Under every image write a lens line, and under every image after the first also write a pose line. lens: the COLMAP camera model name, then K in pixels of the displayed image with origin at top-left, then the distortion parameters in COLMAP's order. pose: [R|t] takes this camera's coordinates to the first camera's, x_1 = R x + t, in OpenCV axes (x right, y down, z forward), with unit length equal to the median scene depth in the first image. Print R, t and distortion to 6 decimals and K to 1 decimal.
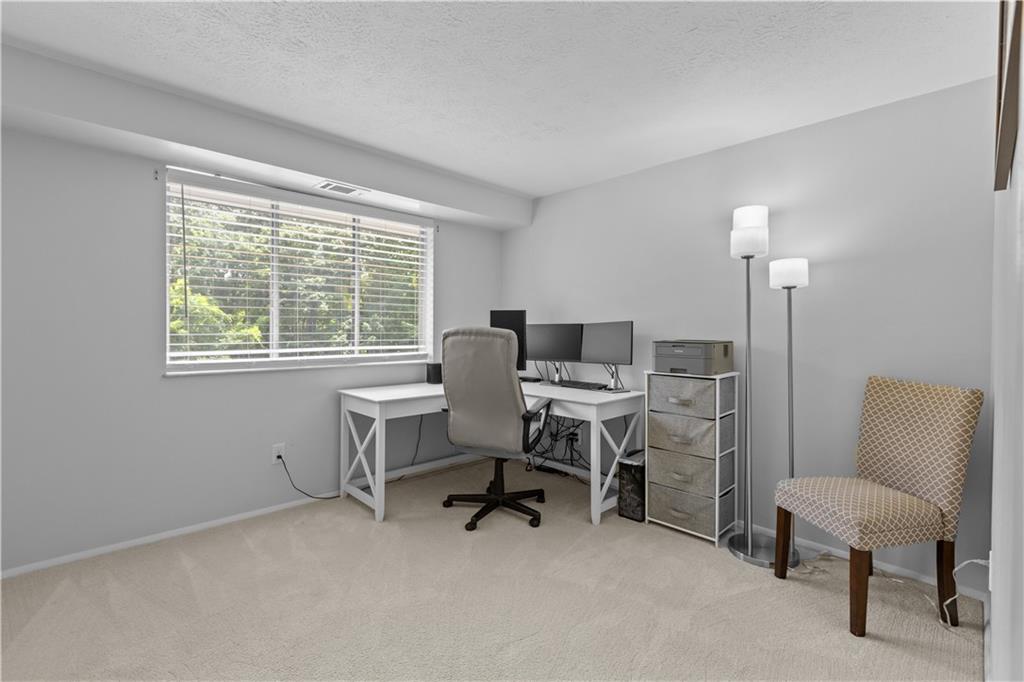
lens RADIAL K [[456.8, 0, 518.1], [0, 456.8, 334.1], [0, 0, 1]] dist [0.001044, 0.000100]
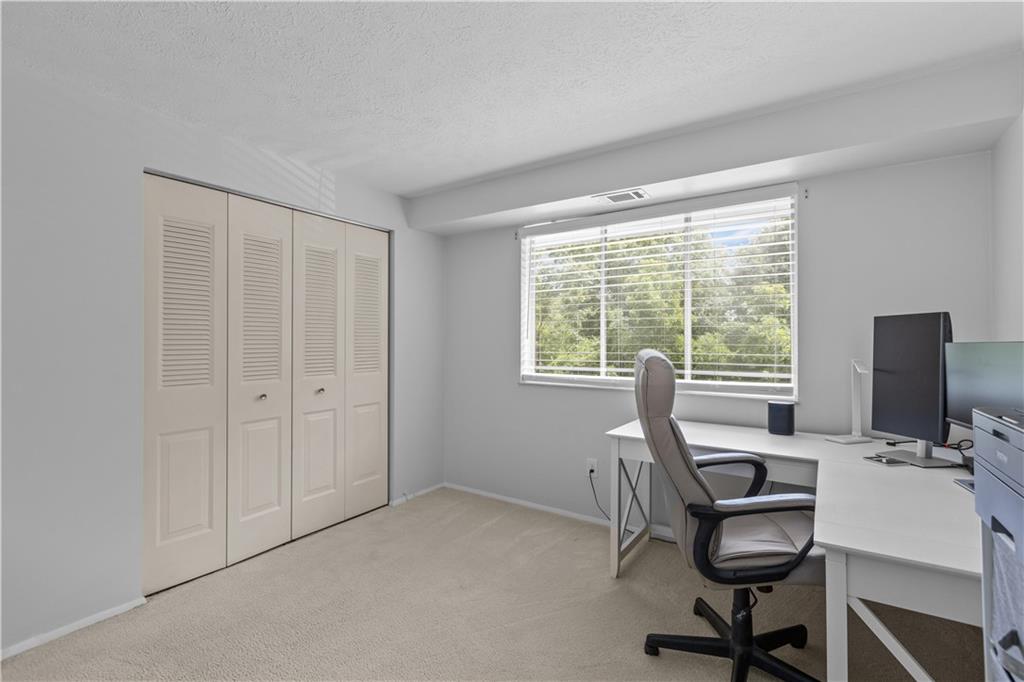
lens RADIAL K [[469.1, 0, 508.6], [0, 469.1, 339.7], [0, 0, 1]] dist [0.002881, 0.000339]
pose [[0.194765, -0.008618, -0.980812, 0.517034], [-0.008817, 0.999906, -0.010537, -0.019938], [0.980810, 0.010700, 0.194671, 0.626314]]
